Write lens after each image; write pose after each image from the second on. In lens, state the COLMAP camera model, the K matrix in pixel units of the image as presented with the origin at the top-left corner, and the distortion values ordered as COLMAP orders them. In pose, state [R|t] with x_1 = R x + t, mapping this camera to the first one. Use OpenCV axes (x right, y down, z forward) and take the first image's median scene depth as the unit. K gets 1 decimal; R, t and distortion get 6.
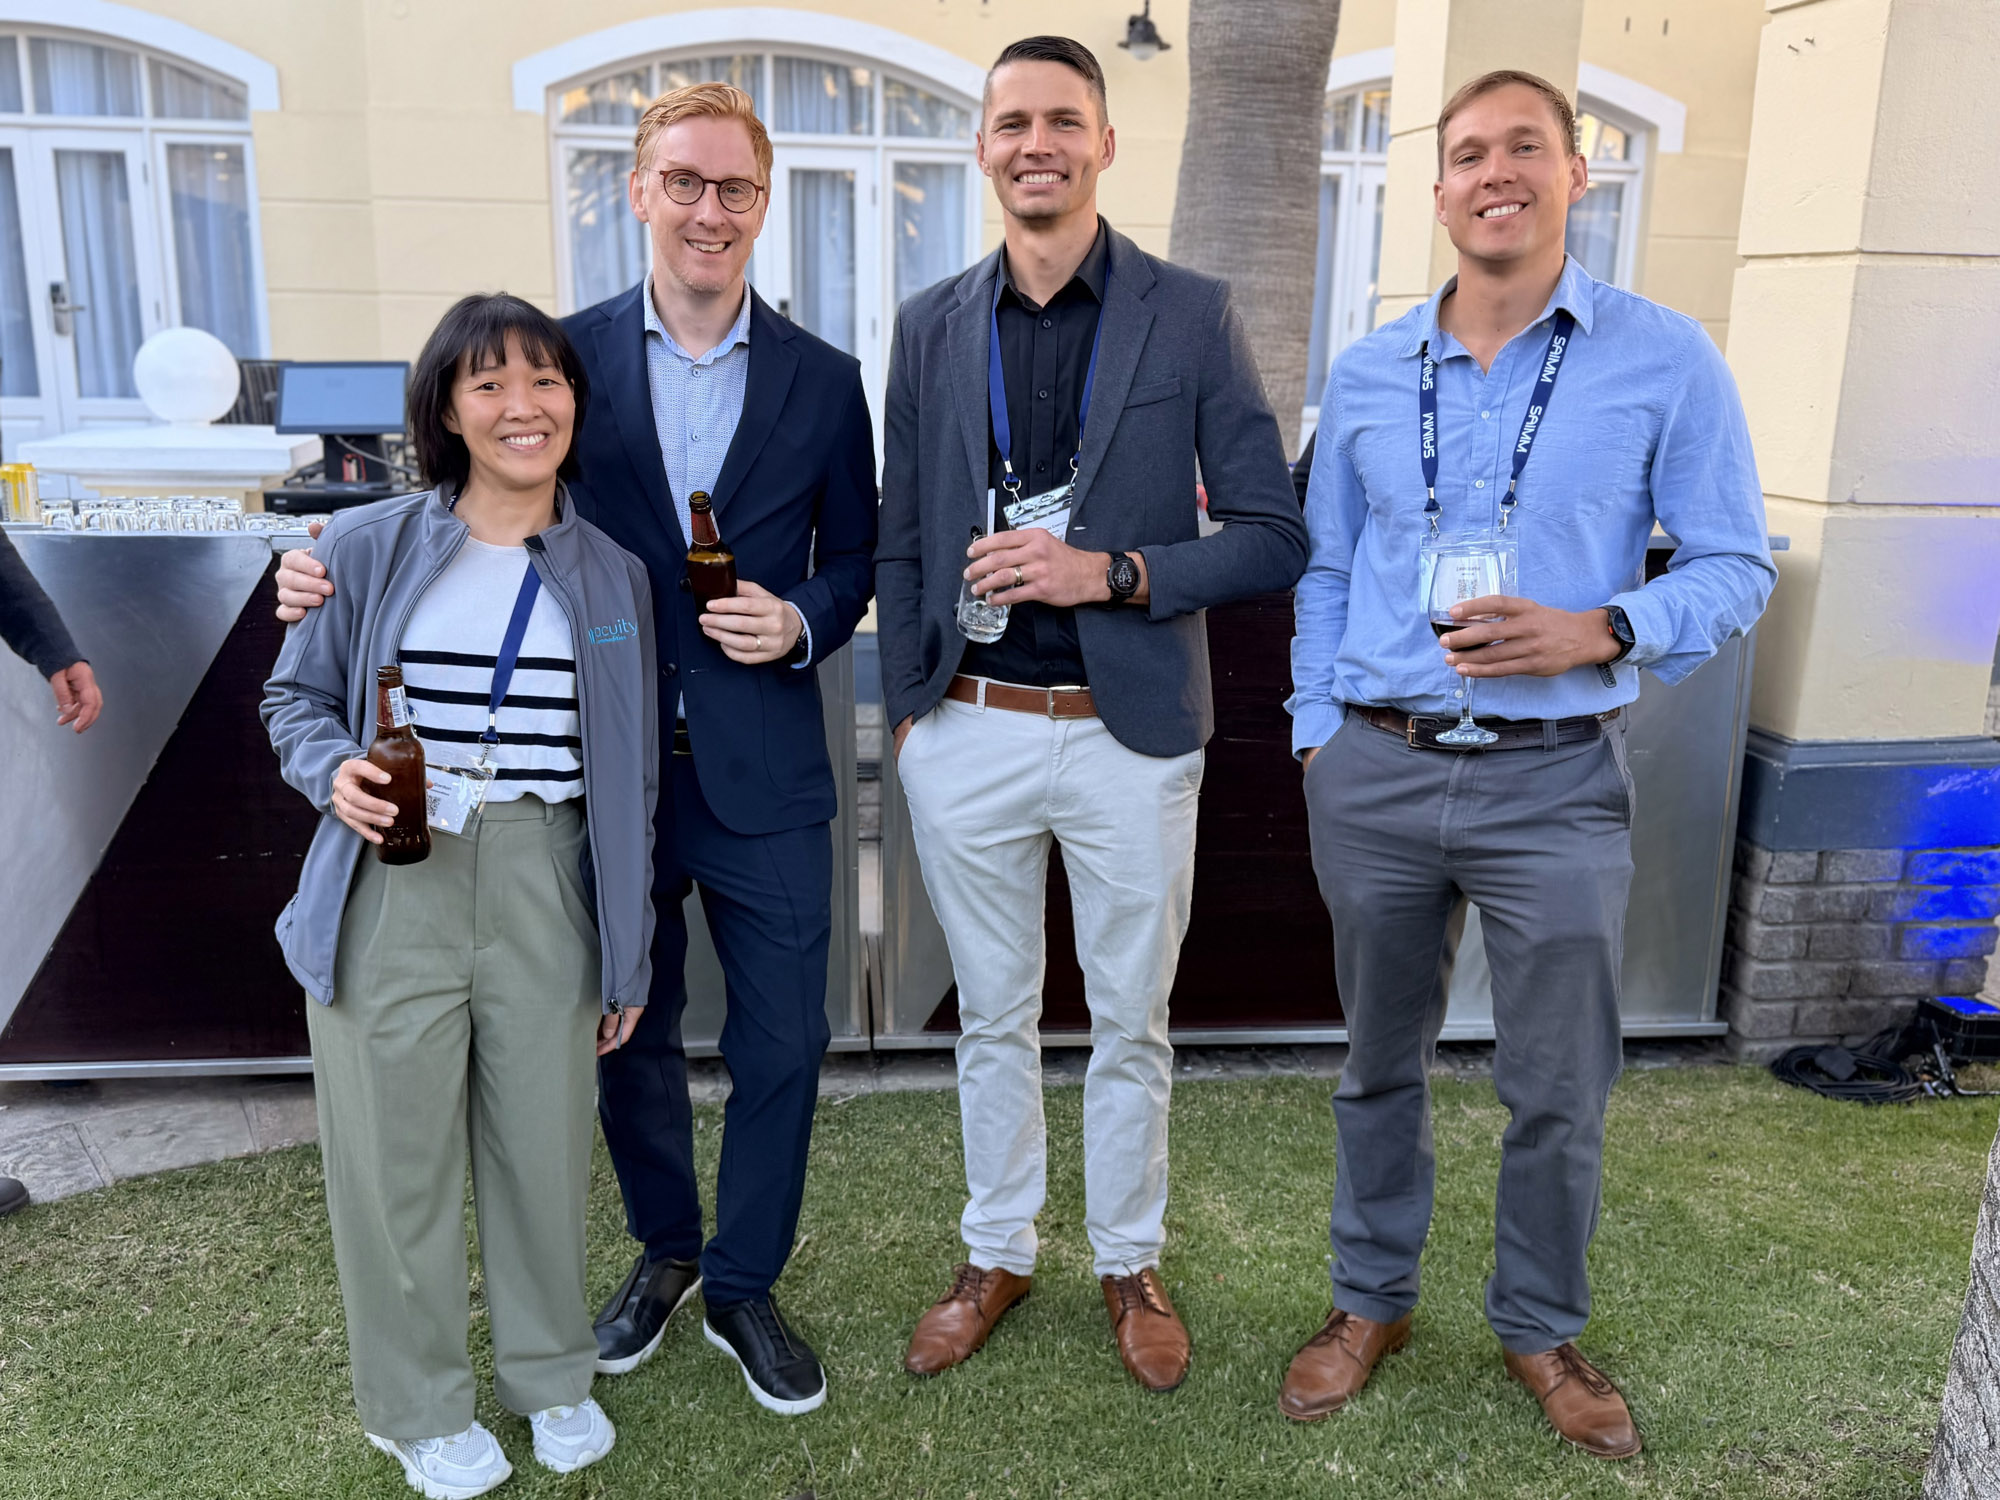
lens RADIAL K [[1774.0, 0, 998.7], [0, 1774.0, 747.1], [0, 0, 1]] dist [-0.001773, -0.004948]
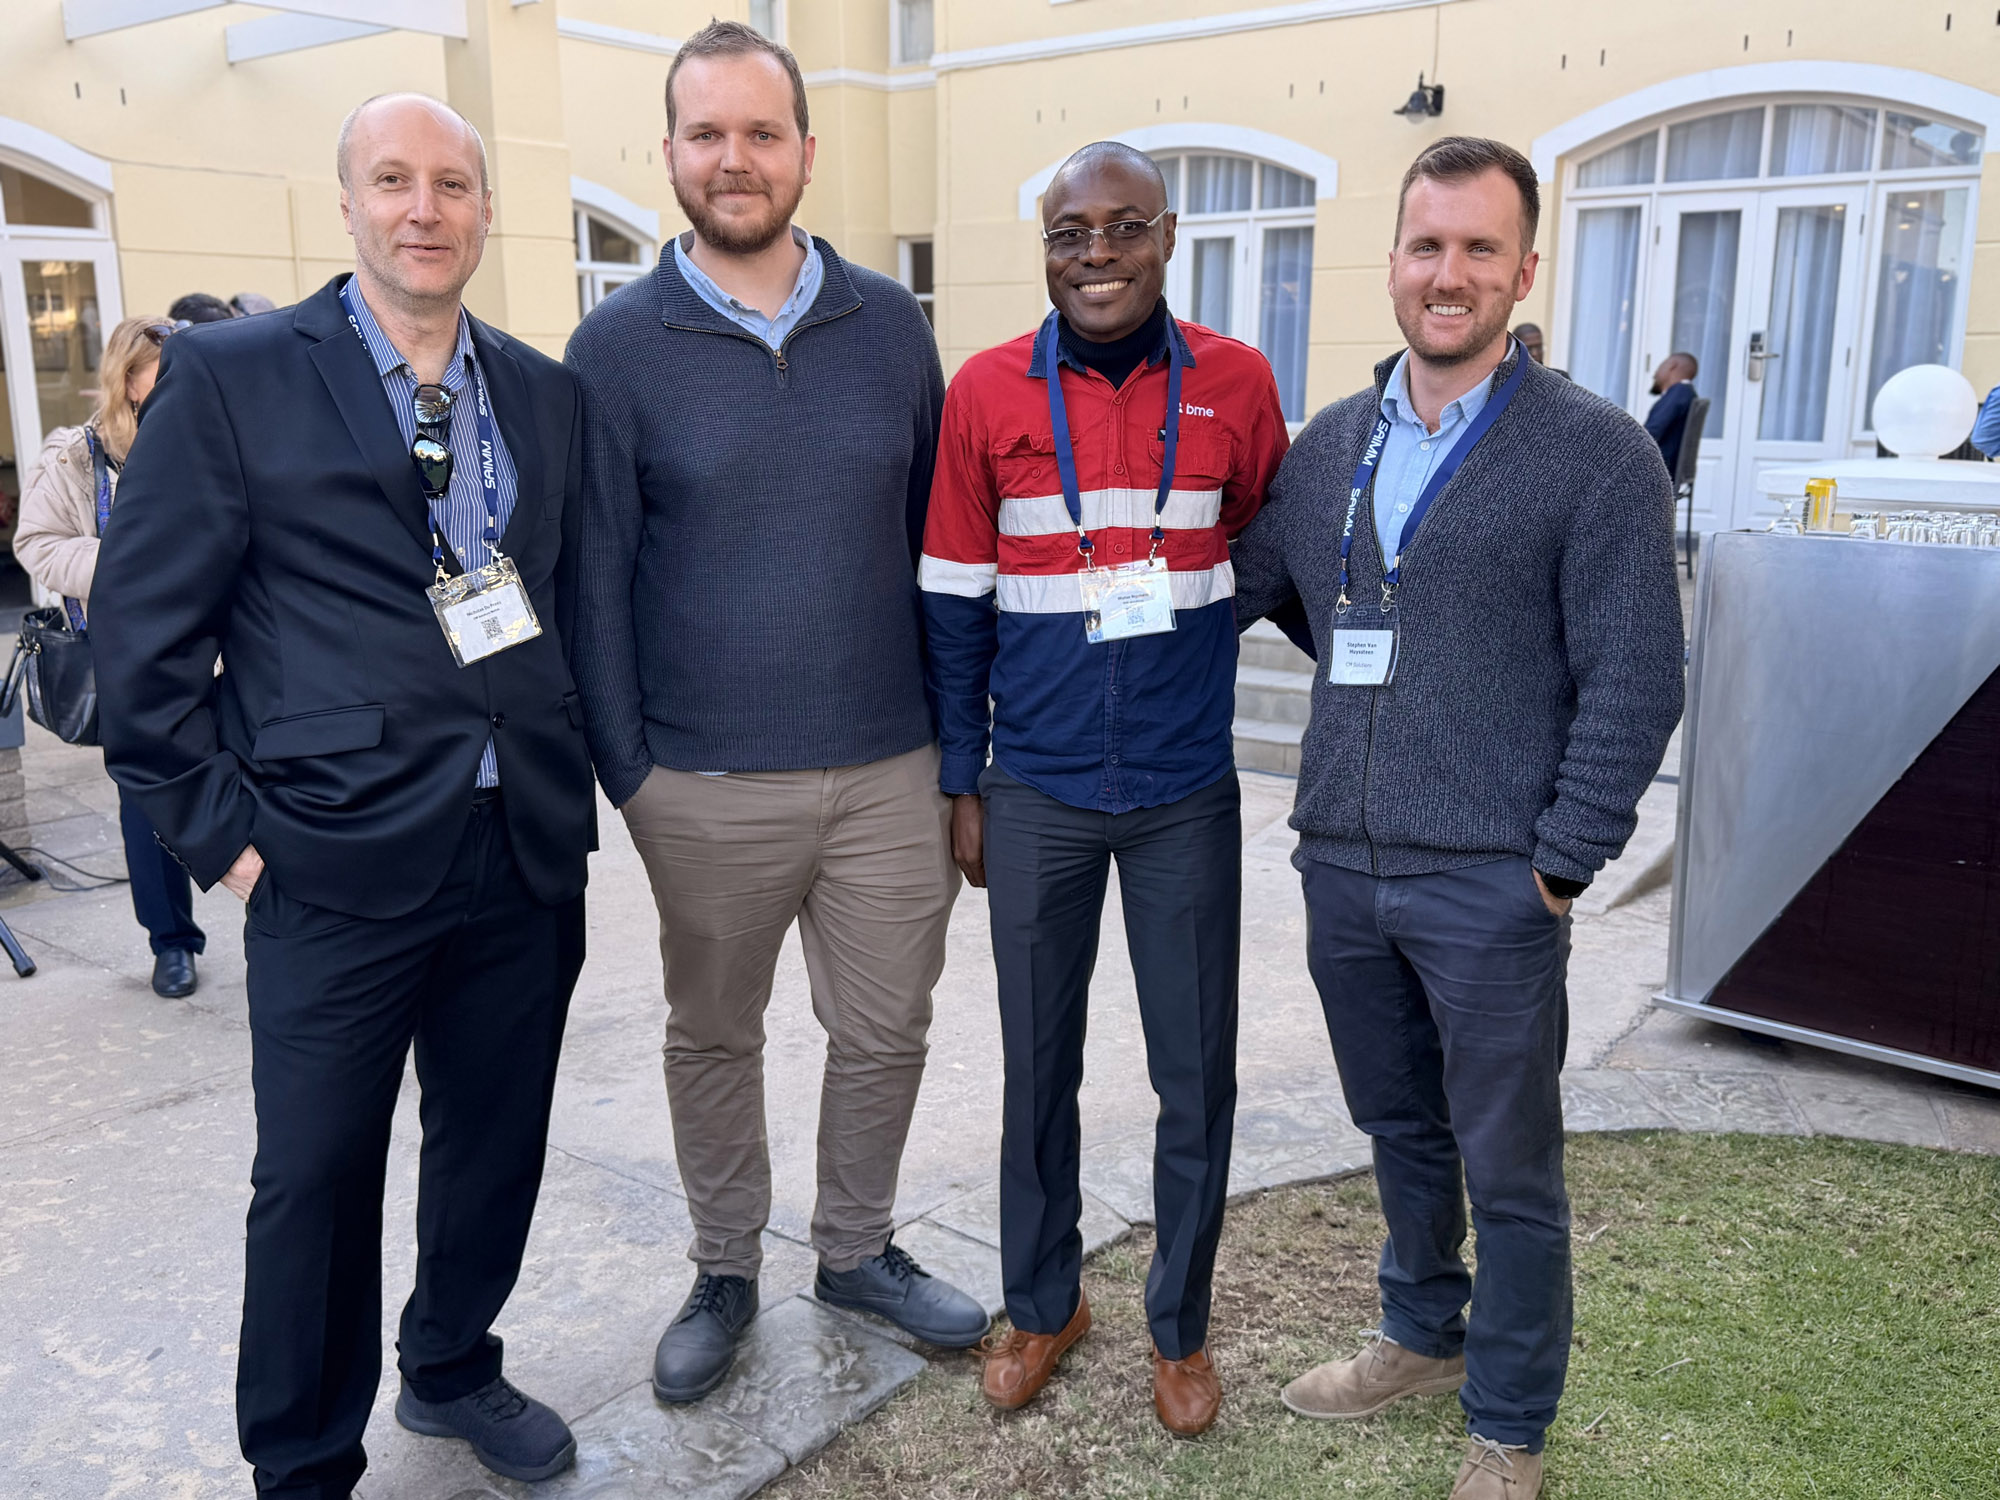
lens RADIAL K [[1774.0, 0, 1000.7], [0, 1774.0, 761.0], [0, 0, 1]] dist [-0.001773, -0.004948]
pose [[0.678687, 0.143560, -0.720260, -0.083014], [-0.161390, 0.985890, 0.044430, 0.049082], [0.716476, 0.086088, 0.692280, -0.120253]]
